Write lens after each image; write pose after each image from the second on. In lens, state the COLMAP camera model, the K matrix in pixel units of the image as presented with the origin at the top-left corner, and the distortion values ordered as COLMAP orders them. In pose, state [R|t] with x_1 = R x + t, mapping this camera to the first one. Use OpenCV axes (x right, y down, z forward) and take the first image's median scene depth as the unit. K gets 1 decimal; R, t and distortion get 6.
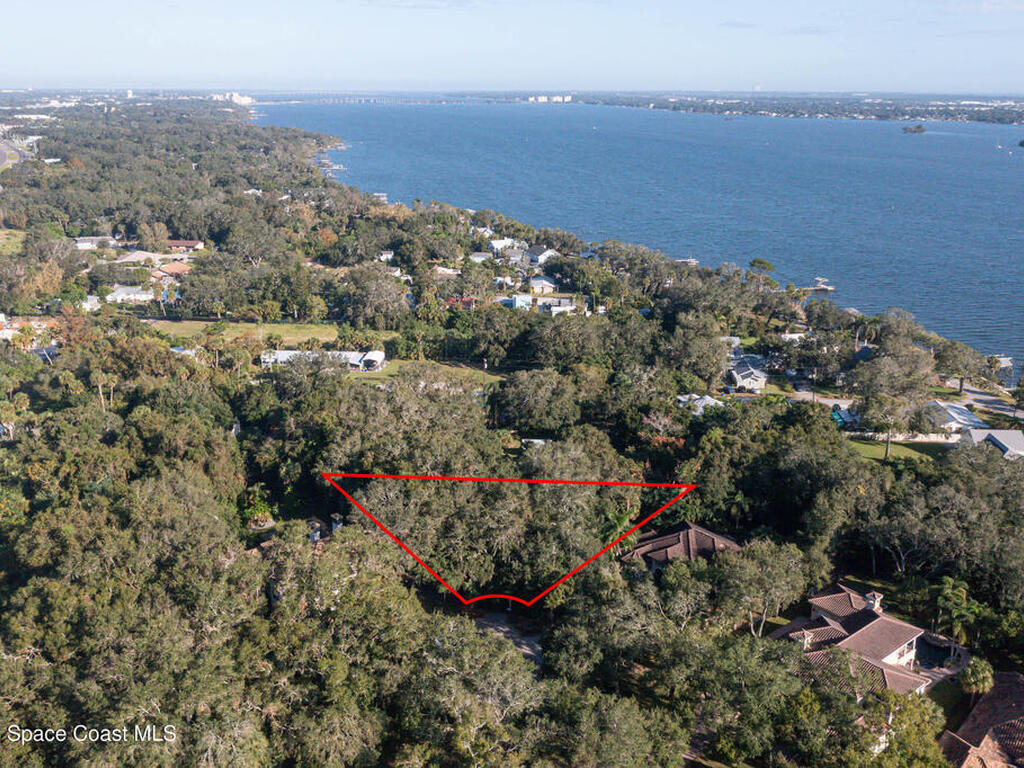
lens RADIAL K [[951.4, 0, 505.7], [0, 951.4, 383.2], [0, 0, 1]] dist [-0.003698, 0.010440]
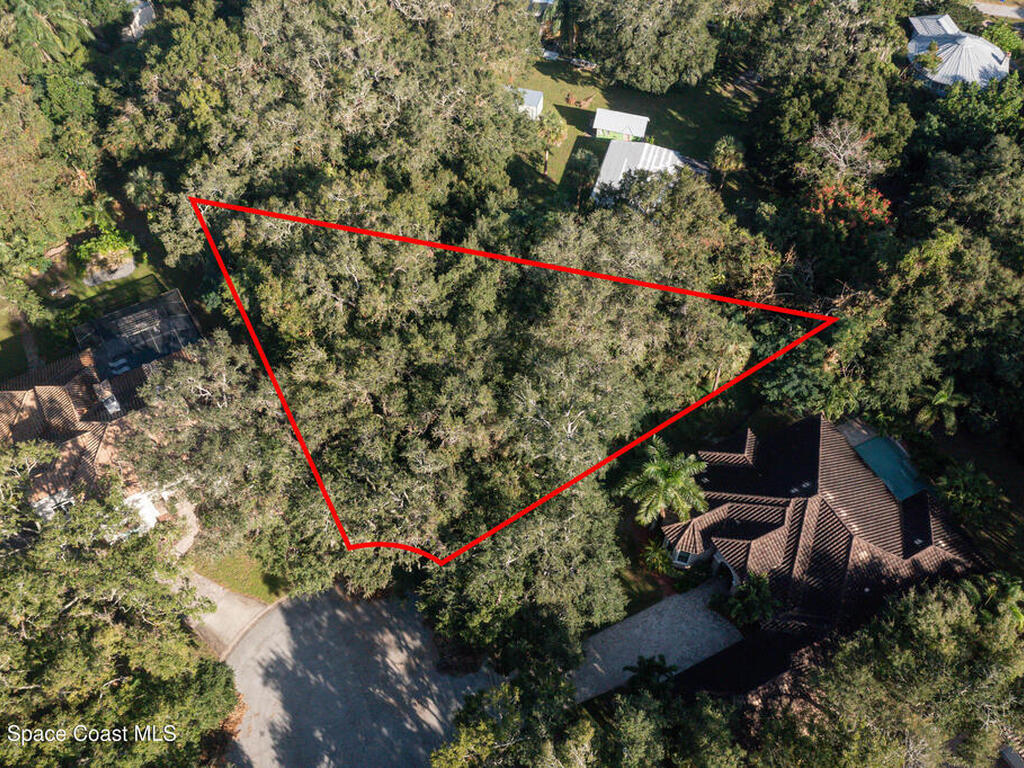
lens RADIAL K [[951.4, 0, 505.7], [0, 951.4, 383.2], [0, 0, 1]] dist [-0.003698, 0.010440]
pose [[0.975777, 0.168762, -0.139208, 0.081242], [-0.059407, 0.816822, 0.573822, -0.148089], [0.210547, -0.551653, 0.807062, 0.504759]]
